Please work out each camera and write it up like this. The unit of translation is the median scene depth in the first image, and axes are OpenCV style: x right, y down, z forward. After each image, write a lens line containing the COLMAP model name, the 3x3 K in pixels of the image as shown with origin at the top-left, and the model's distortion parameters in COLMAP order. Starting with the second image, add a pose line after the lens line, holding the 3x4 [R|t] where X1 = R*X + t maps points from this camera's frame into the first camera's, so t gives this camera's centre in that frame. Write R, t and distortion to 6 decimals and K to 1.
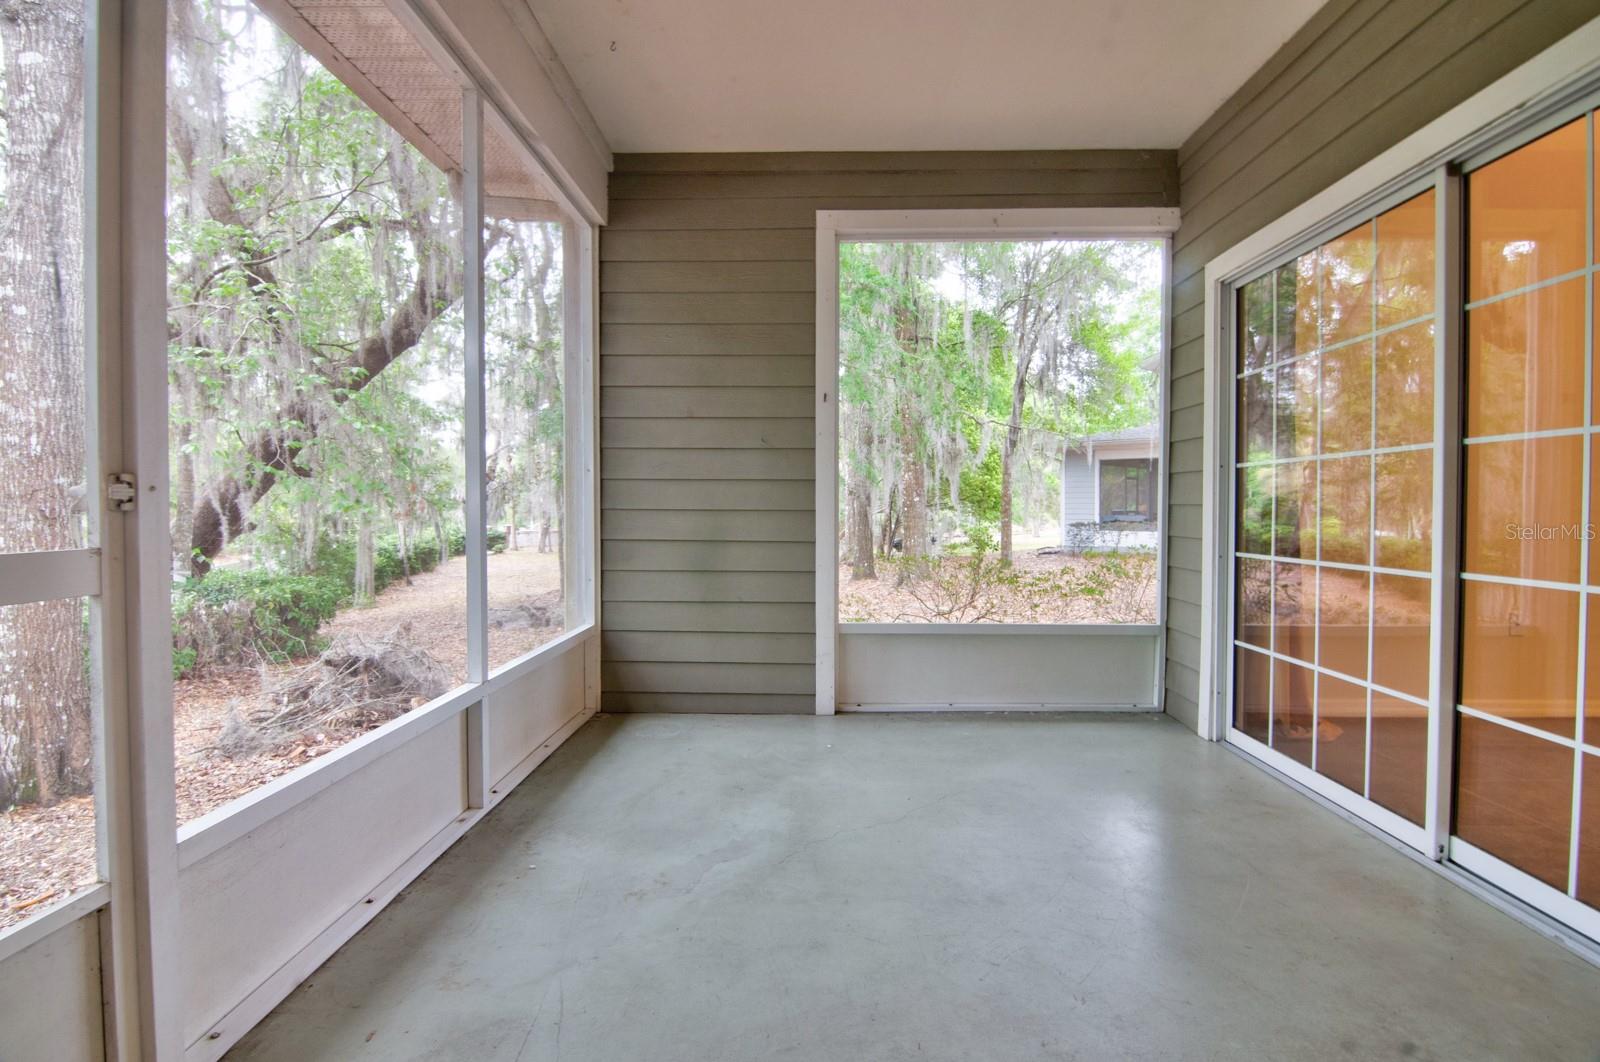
lens RADIAL K [[794.4, 0, 798.6], [0, 794.4, 528.2], [0, 0, 1]] dist [-0.019830, -0.005042]
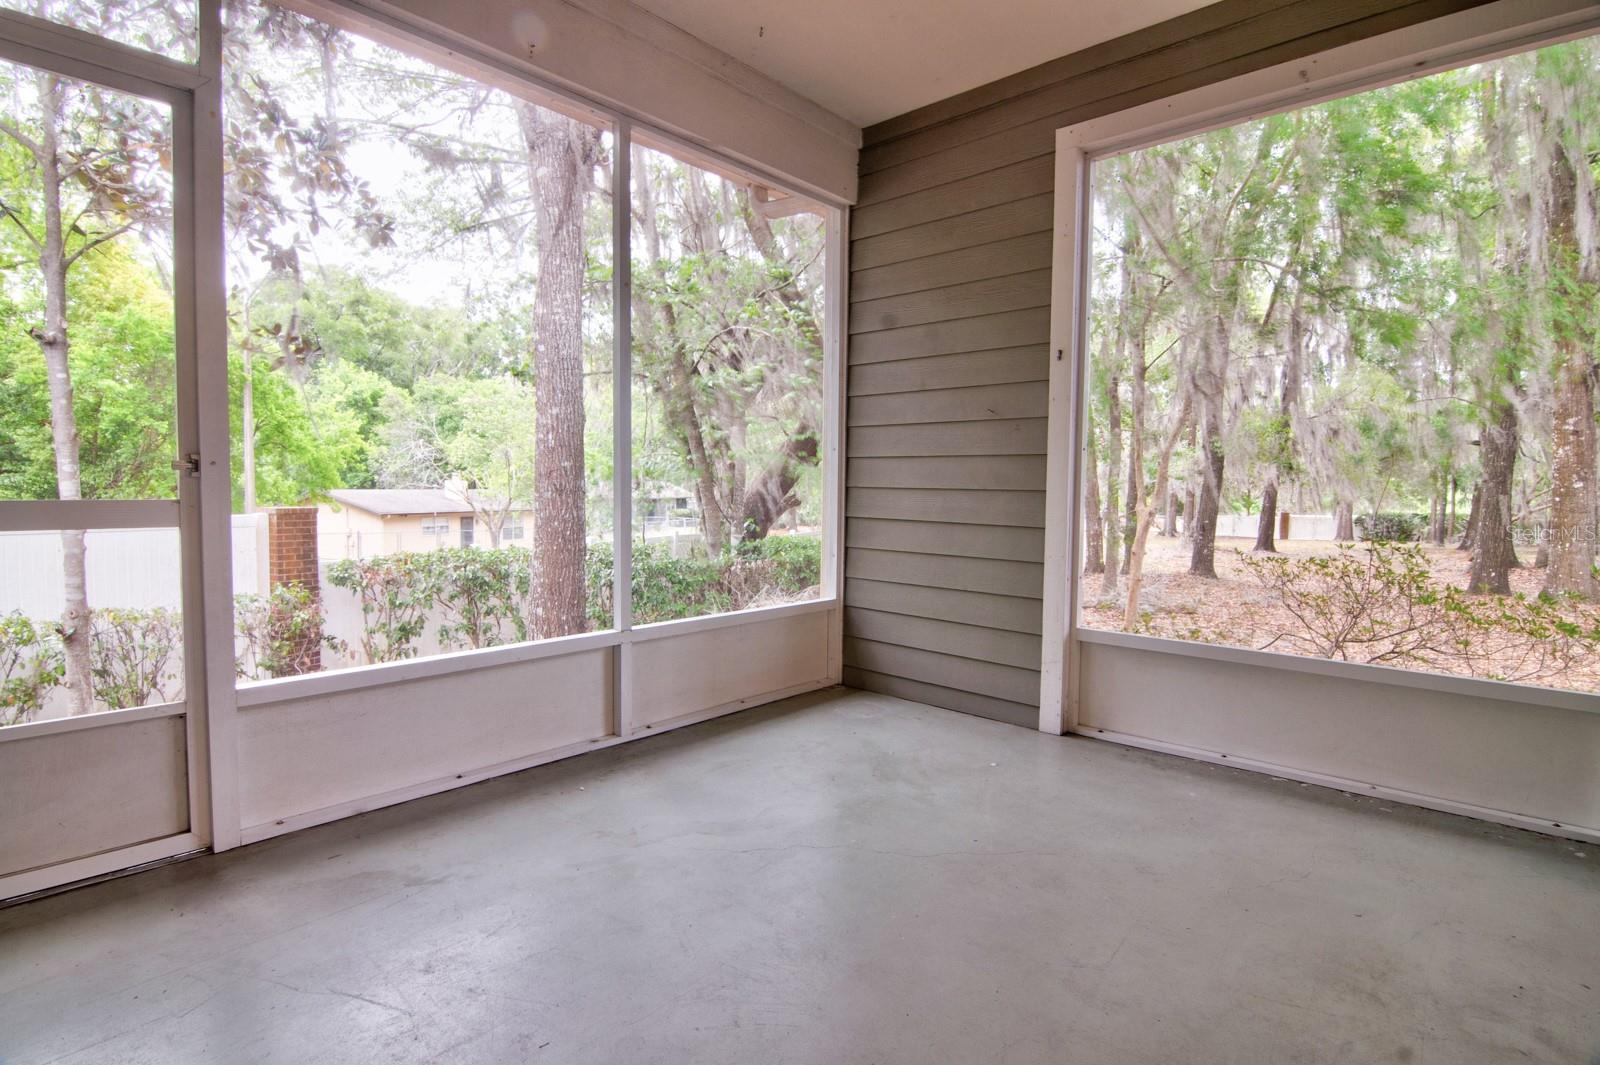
lens RADIAL K [[794.4, 0, 800.8], [0, 794.4, 533.3], [0, 0, 1]] dist [-0.019830, -0.005042]
pose [[0.751427, 0.046903, -0.658147, 0.381357], [-0.028944, 0.998853, 0.038137, -0.001642], [0.659181, -0.009608, 0.751923, 0.193892]]
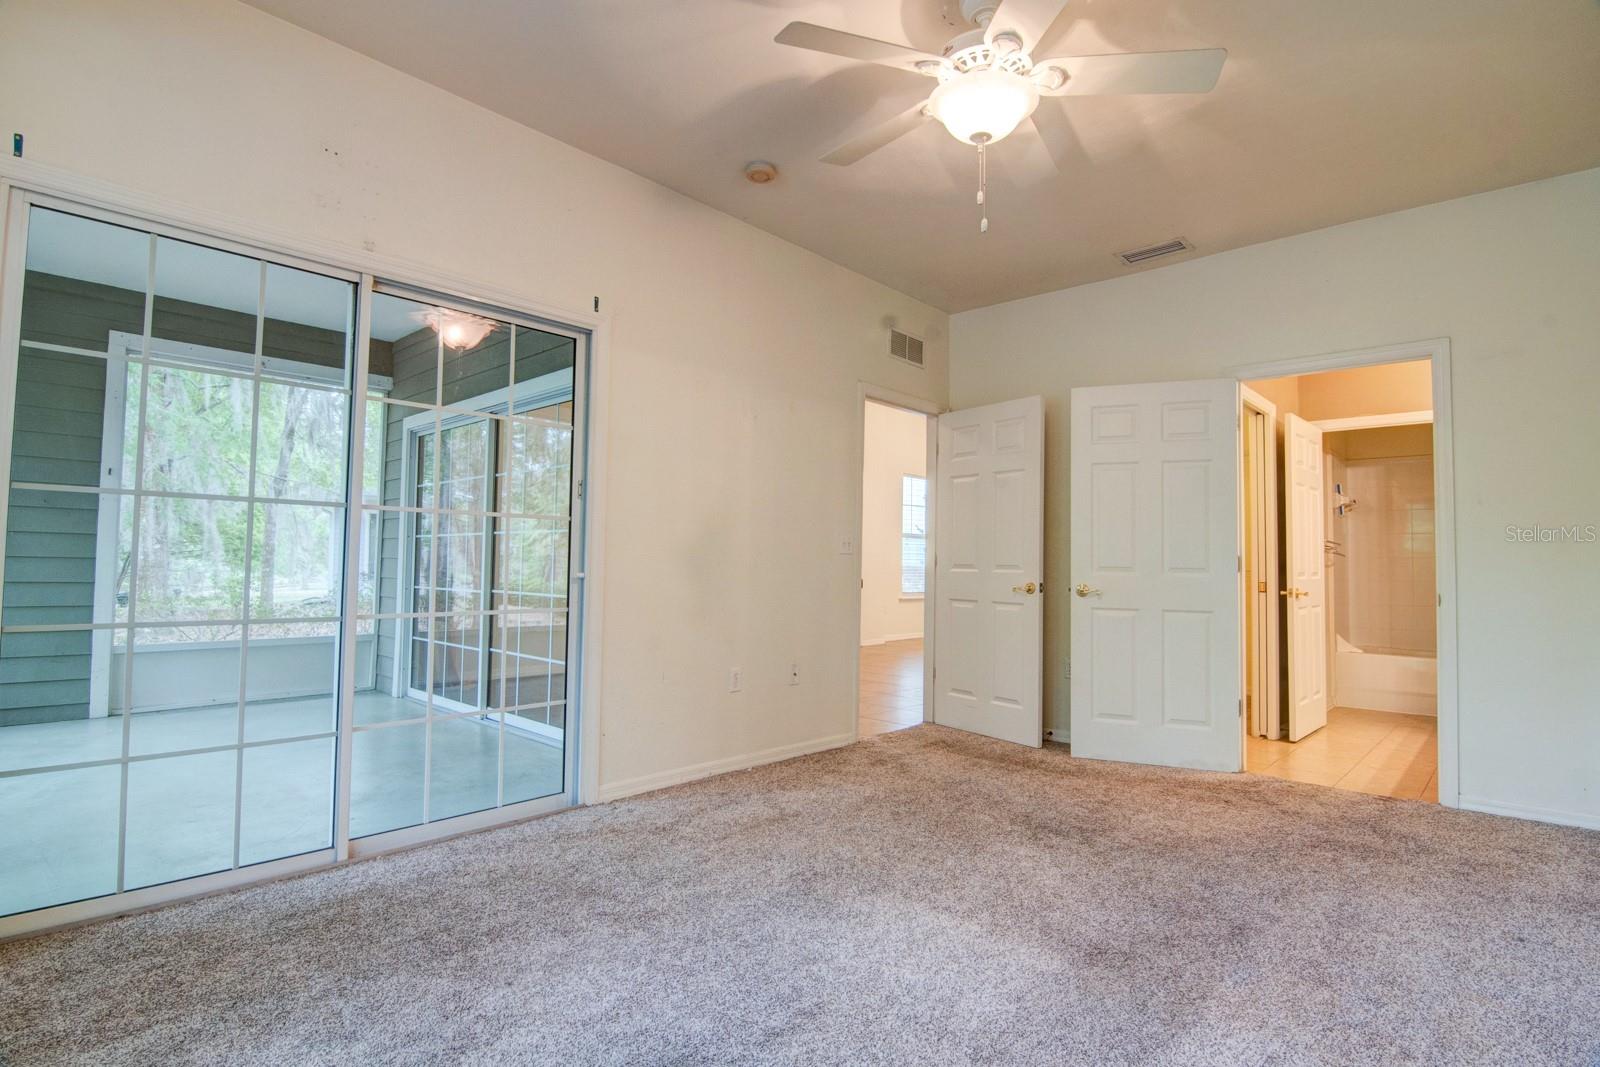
lens RADIAL K [[794.4, 0, 797.8], [0, 794.4, 530.4], [0, 0, 1]] dist [-0.019830, -0.005042]
pose [[0.661866, 0.042435, 0.748420, -0.172701], [0.004986, 0.998125, -0.061003, 0.016121], [-0.749606, 0.044107, 0.660414, -0.690422]]
